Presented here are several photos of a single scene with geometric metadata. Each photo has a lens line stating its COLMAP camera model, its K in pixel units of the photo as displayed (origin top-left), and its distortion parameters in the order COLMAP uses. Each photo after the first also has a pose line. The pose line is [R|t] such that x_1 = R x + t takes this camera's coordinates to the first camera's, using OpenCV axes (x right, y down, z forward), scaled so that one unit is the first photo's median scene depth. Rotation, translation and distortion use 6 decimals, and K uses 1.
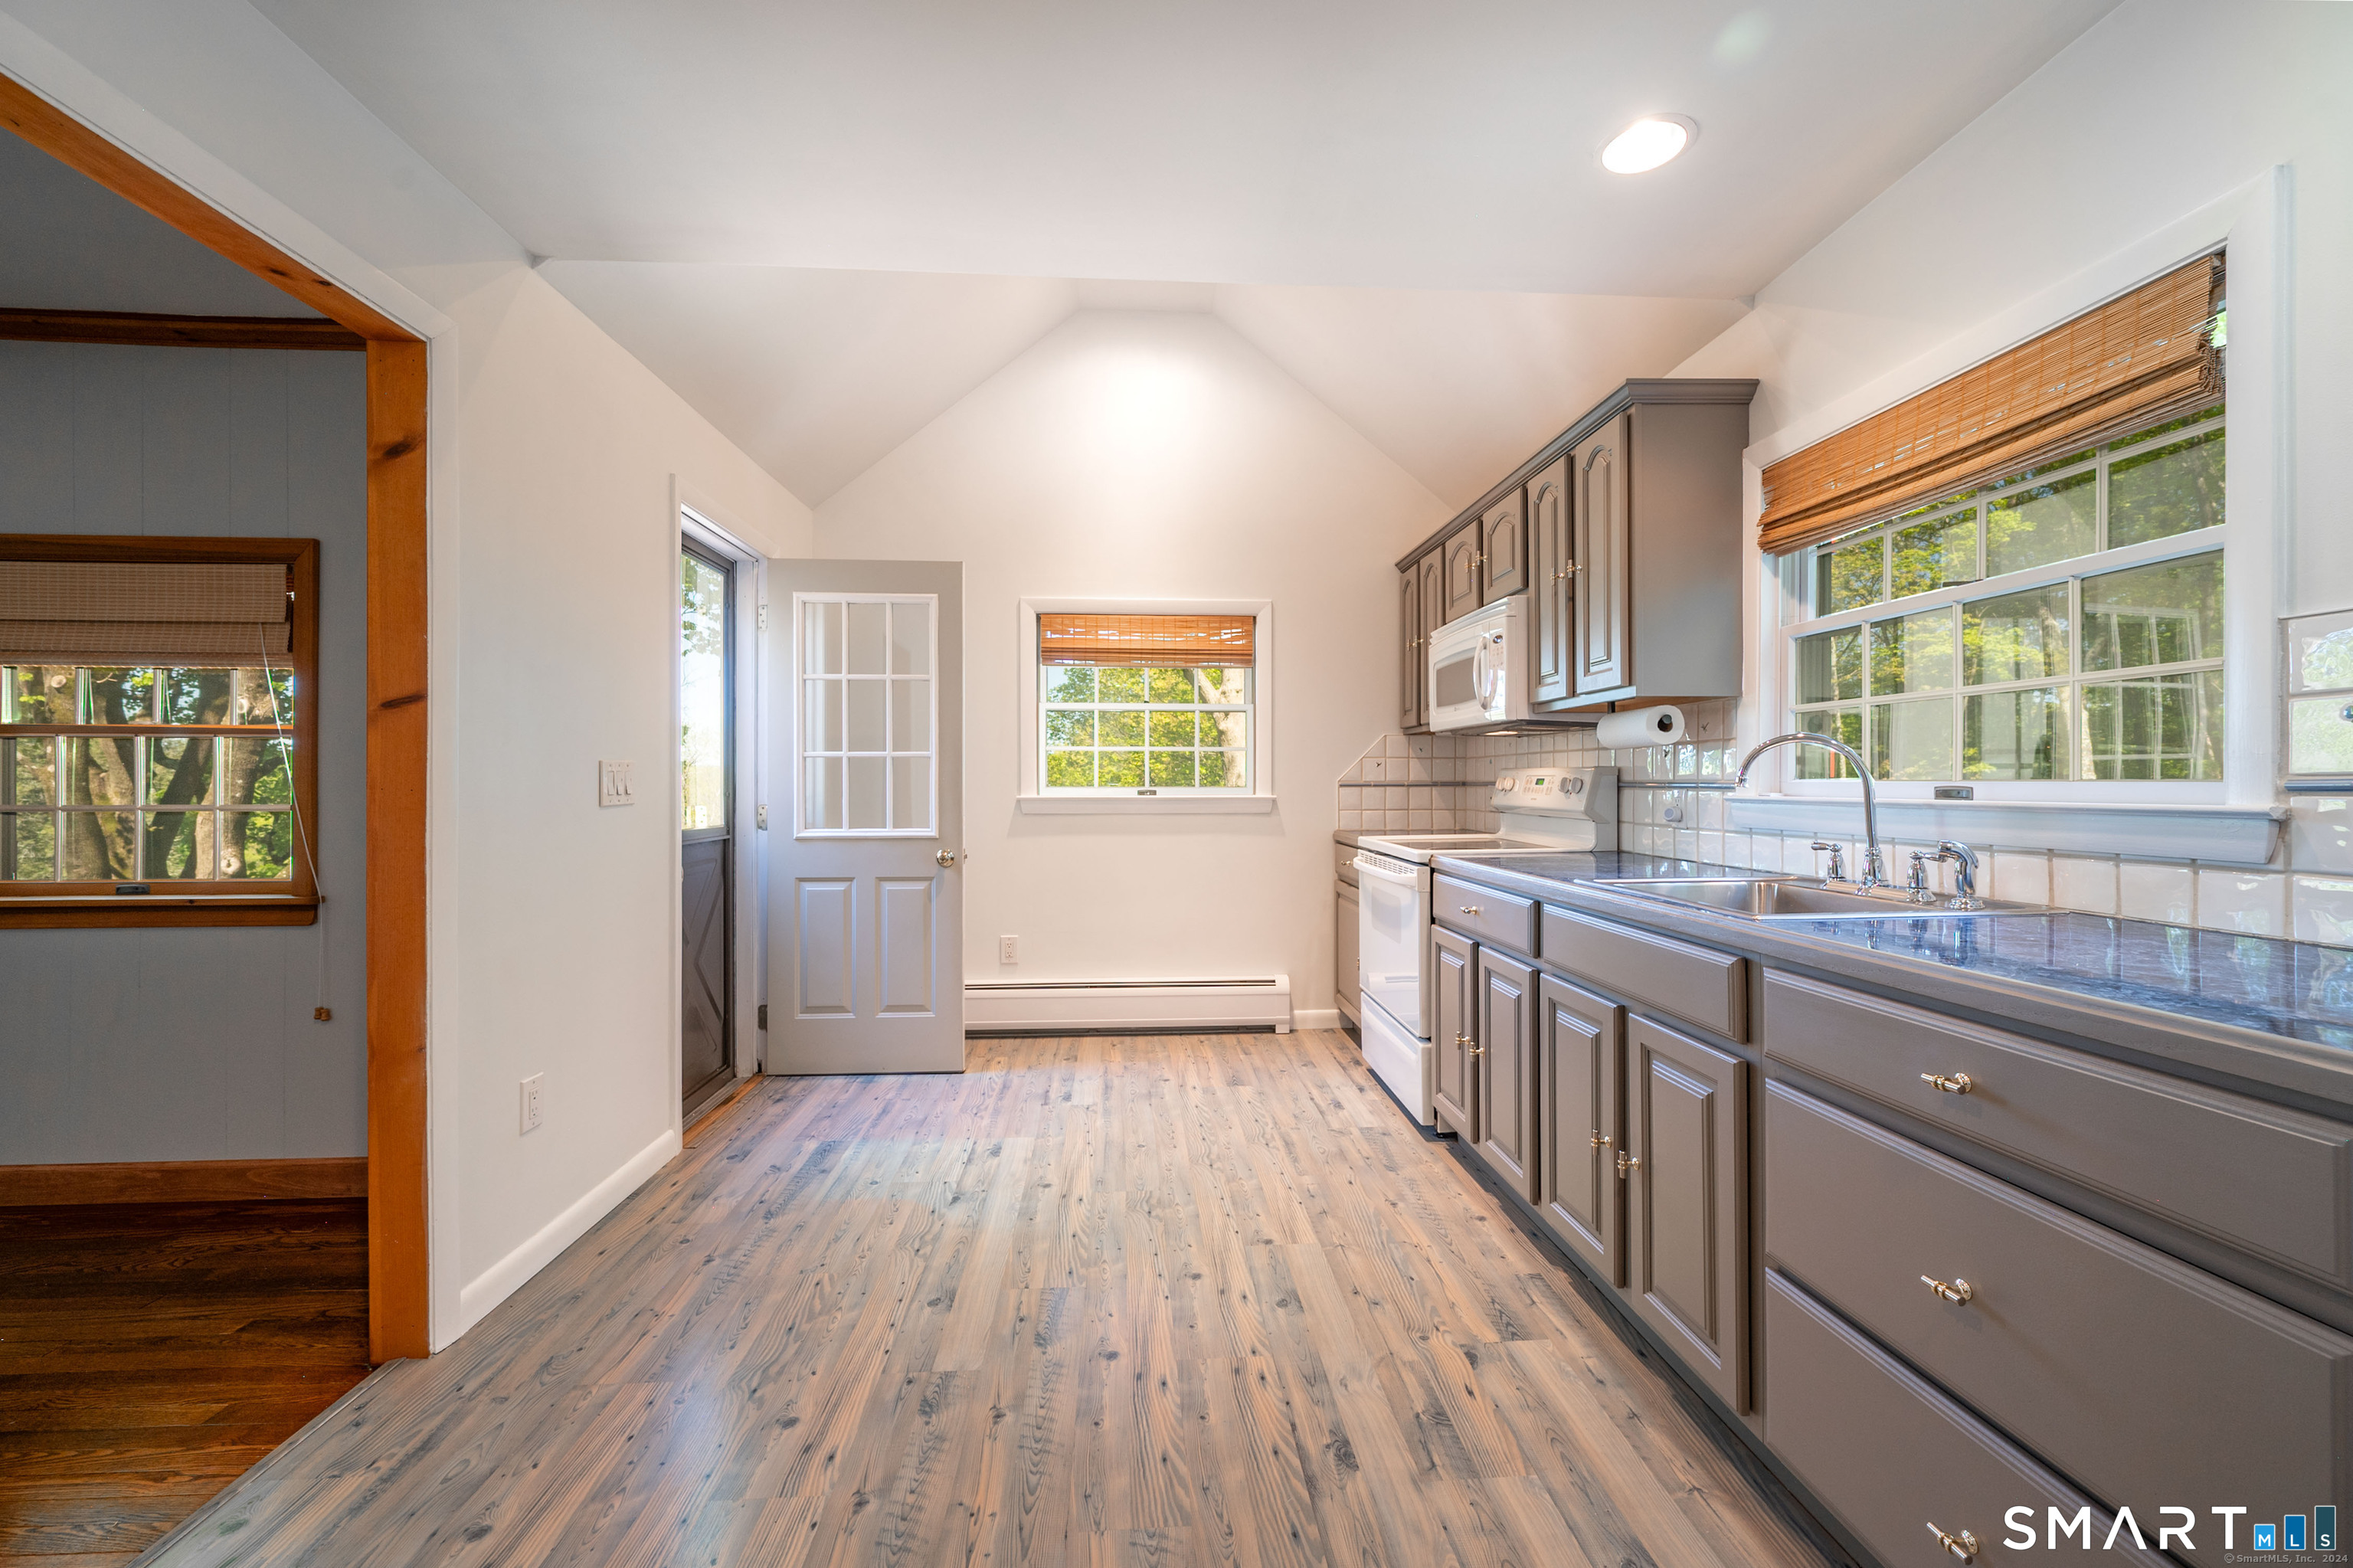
lens RADIAL K [[960.3, 0, 1186.7], [0, 960.3, 781.3], [0, 0, 1]] dist [-0.002143, -0.000157]
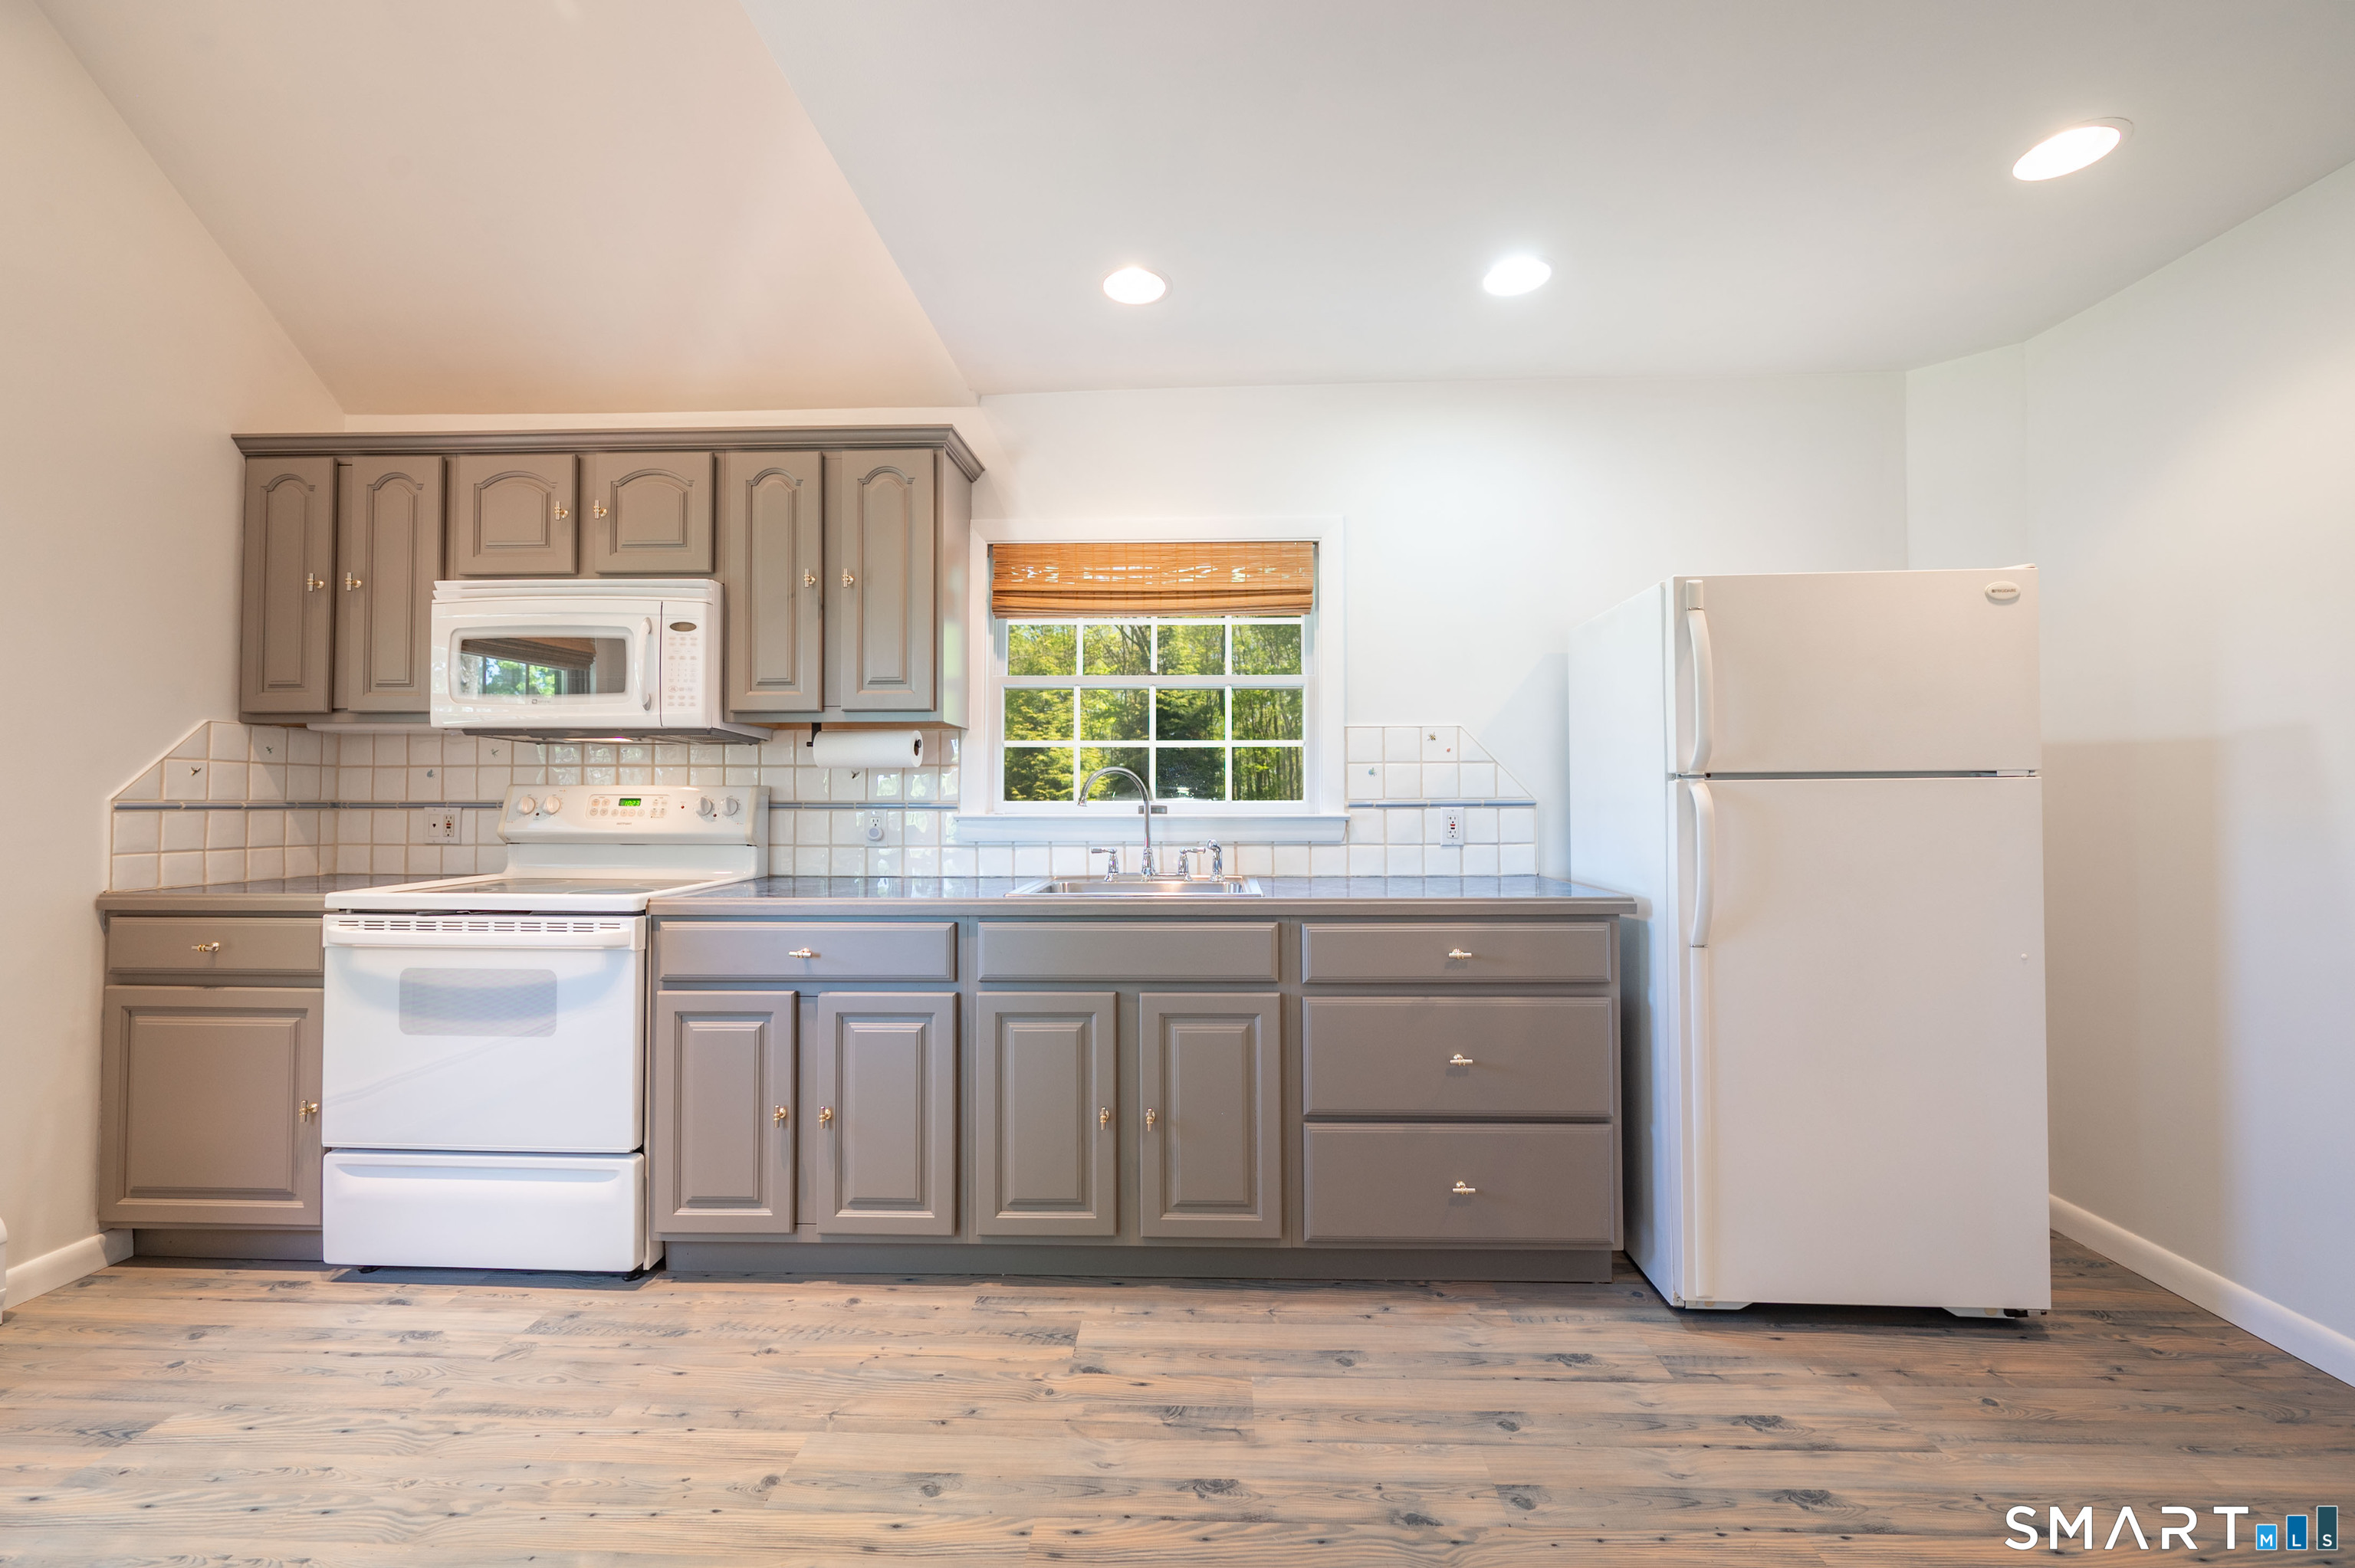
lens RADIAL K [[960.9, 0, 1187.7], [0, 960.9, 781.3], [0, 0, 1]] dist [-0.002143, -0.000157]
pose [[0.088214, 0.025522, 0.995775, -0.503660], [-0.001196, 0.999674, -0.025516, 0.003783], [-0.996101, 0.001060, 0.088215, 0.567837]]
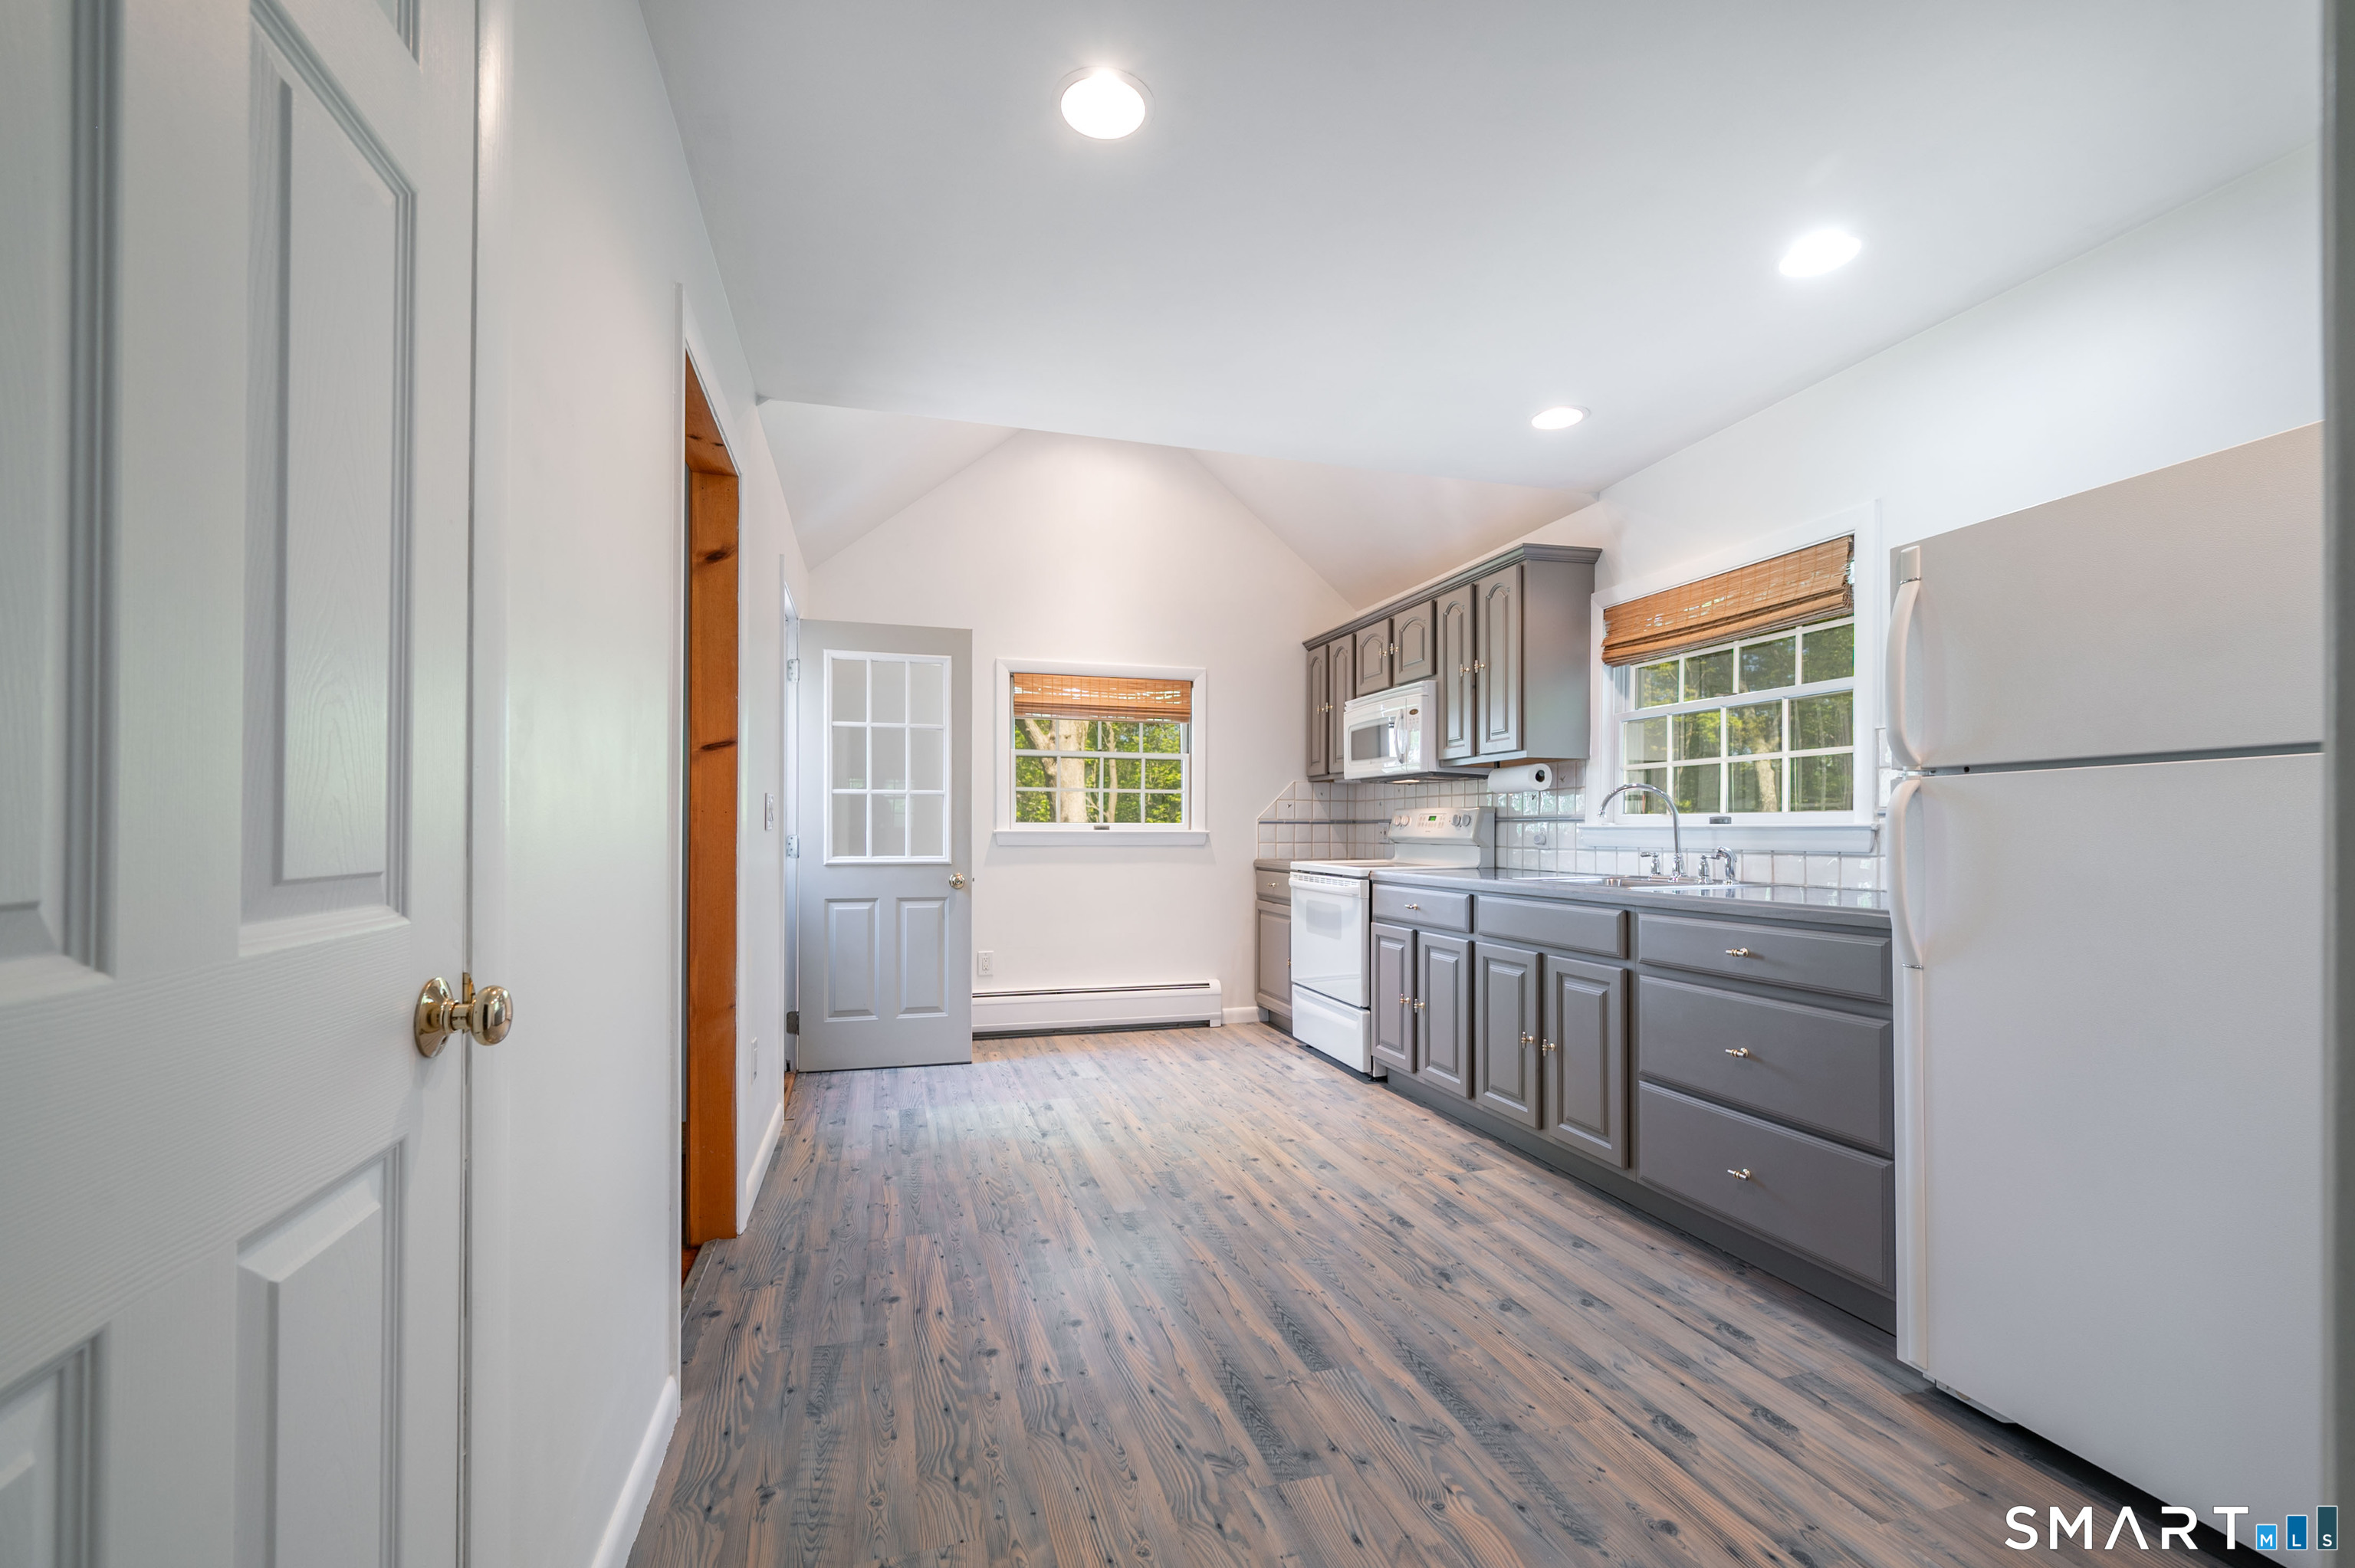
lens RADIAL K [[1007.2, 0, 1167.4], [0, 1007.2, 829.7], [0, 0, 1]] dist [-0.000049, 0.000004]
pose [[0.976936, 0.003866, 0.213496, -0.358905], [-0.003928, 0.999992, -0.000137, 0.022211], [-0.213495, -0.000704, 0.976944, -0.353623]]
